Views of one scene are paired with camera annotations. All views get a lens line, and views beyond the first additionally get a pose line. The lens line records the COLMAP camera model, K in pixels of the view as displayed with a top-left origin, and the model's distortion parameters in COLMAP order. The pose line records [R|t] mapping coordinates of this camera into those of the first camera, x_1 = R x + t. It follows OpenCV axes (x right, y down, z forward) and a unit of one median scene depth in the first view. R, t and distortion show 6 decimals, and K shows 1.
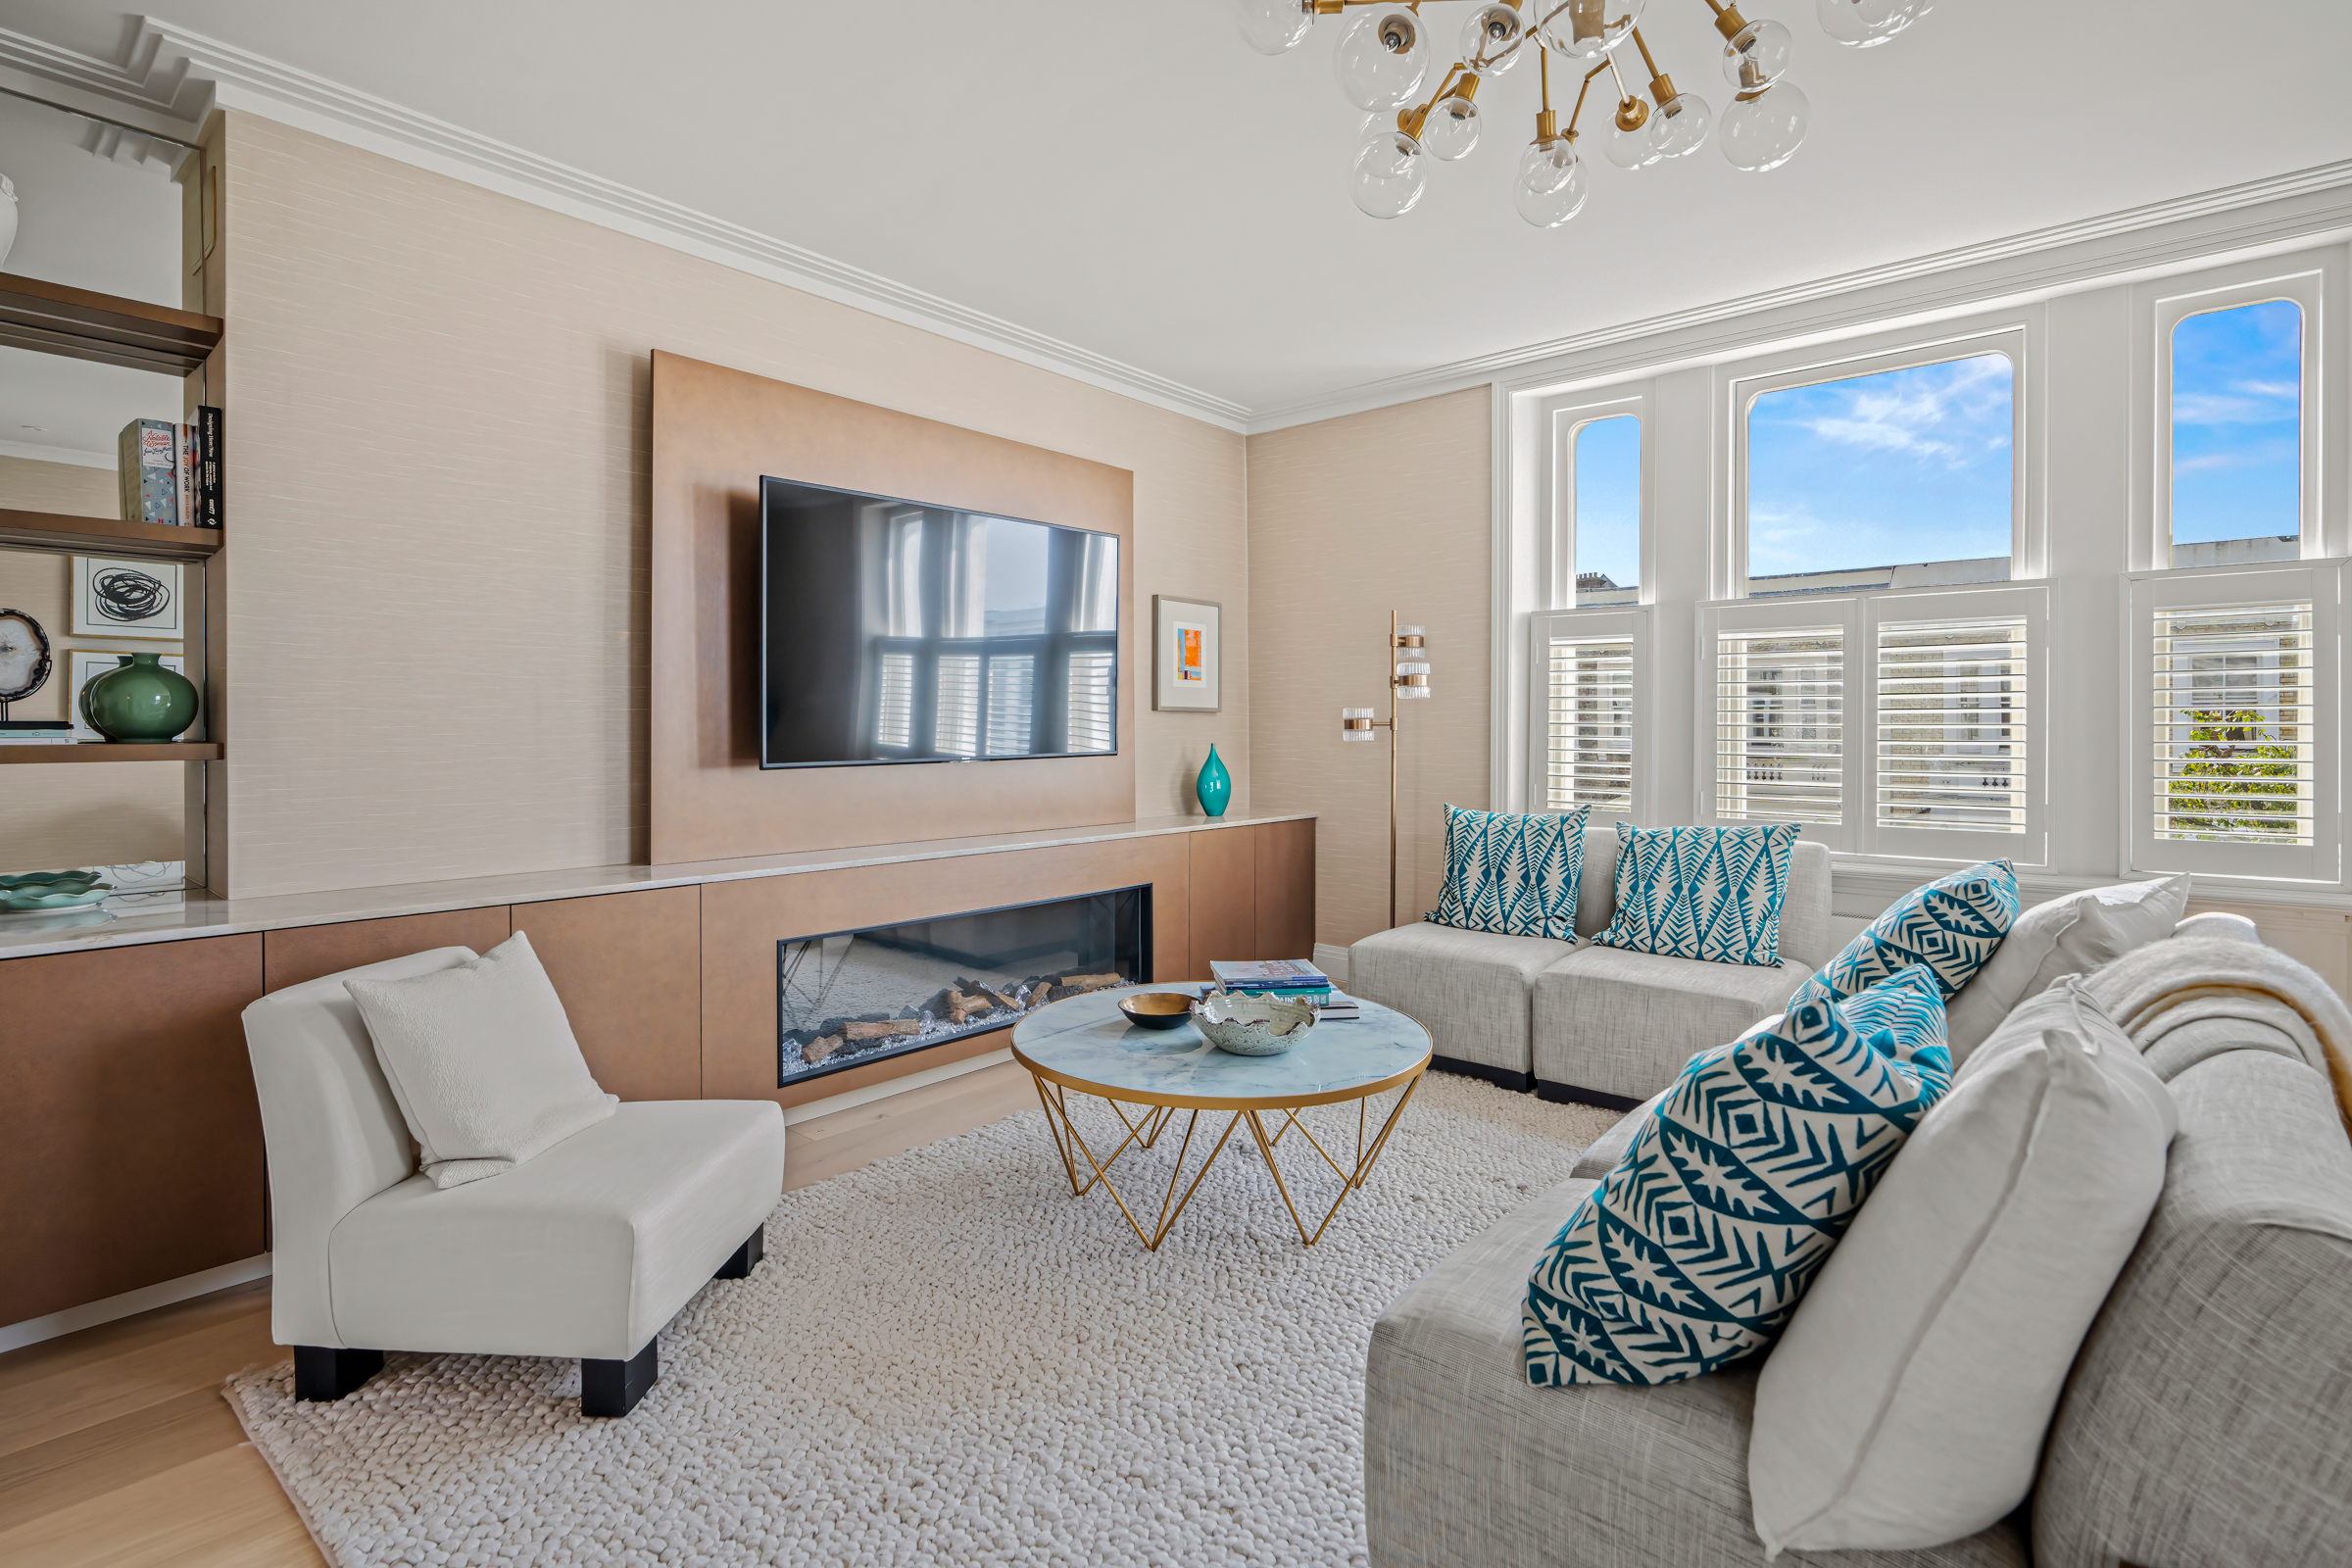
lens RADIAL K [[1136.3, 0, 1196.0], [0, 1136.3, 747.8], [0, 0, 1]] dist [-0.003013, 0.001345]
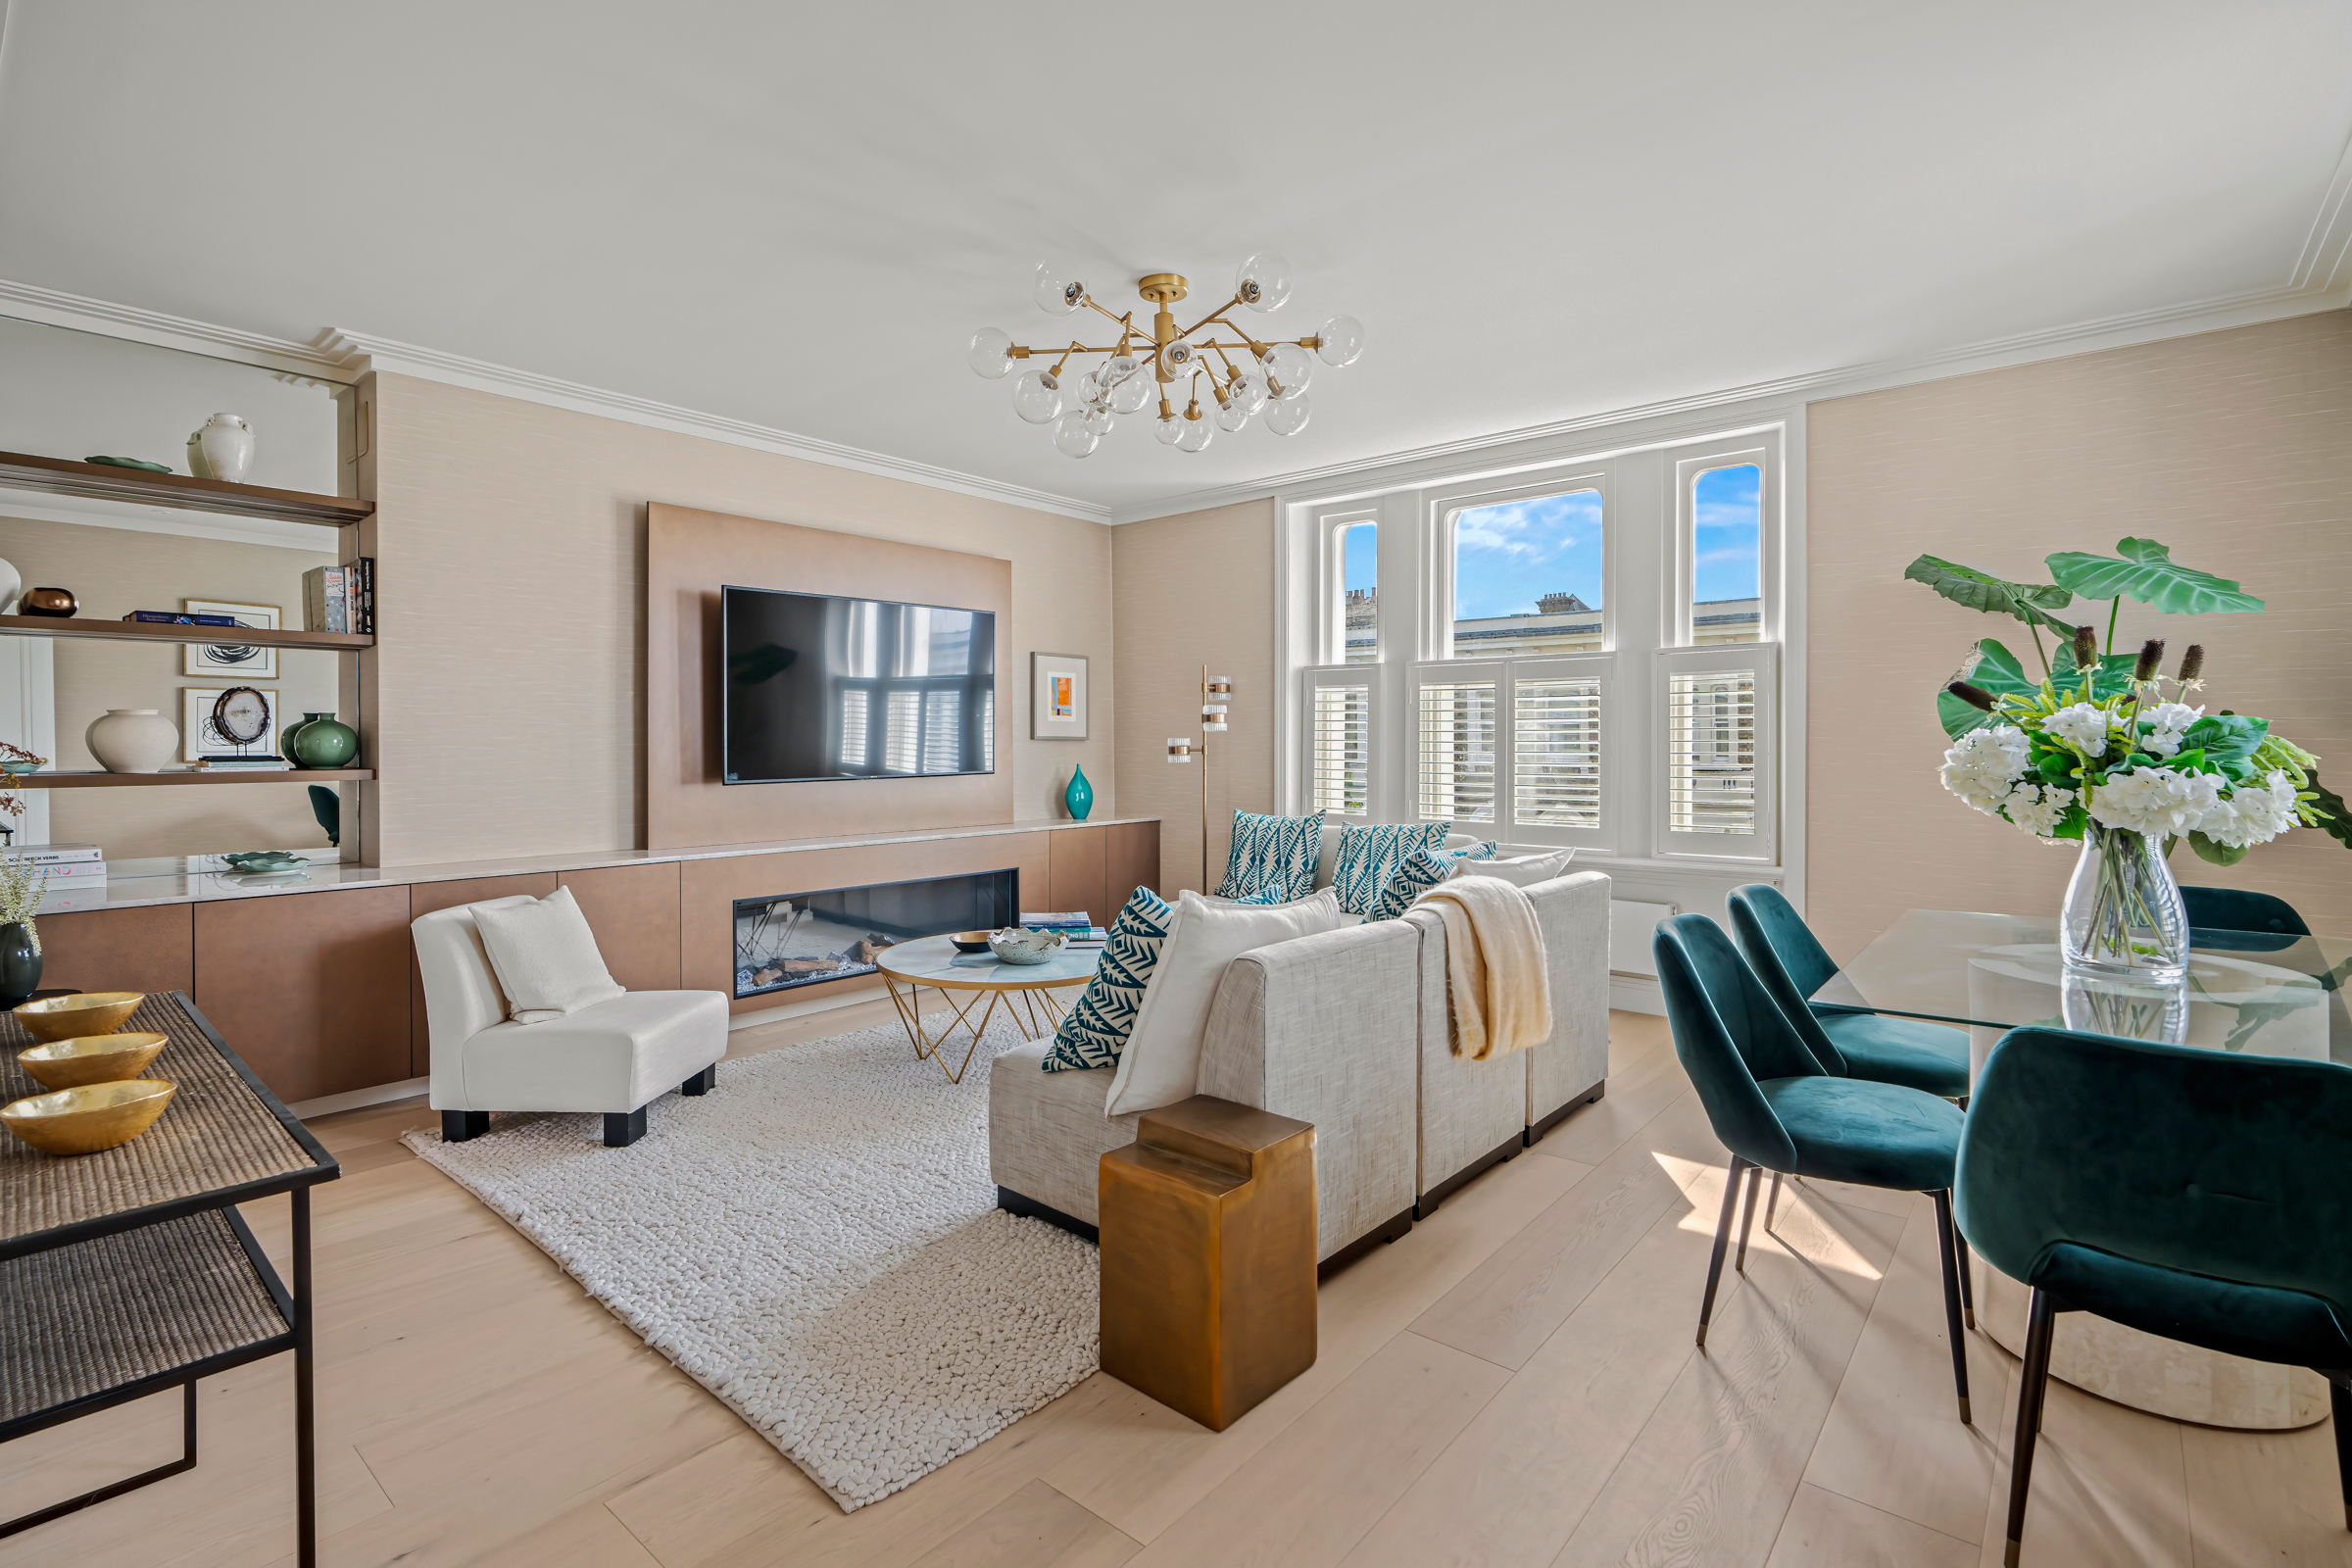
lens RADIAL K [[1080.2, 0, 1174.3], [0, 1080.2, 766.9], [0, 0, 1]] dist [0.000648, -0.000562]
pose [[0.999981, -0.001316, -0.006034, 0.218954], [0.001347, 0.999986, 0.005171, -0.011453], [0.006027, -0.005179, 0.999968, -0.412439]]
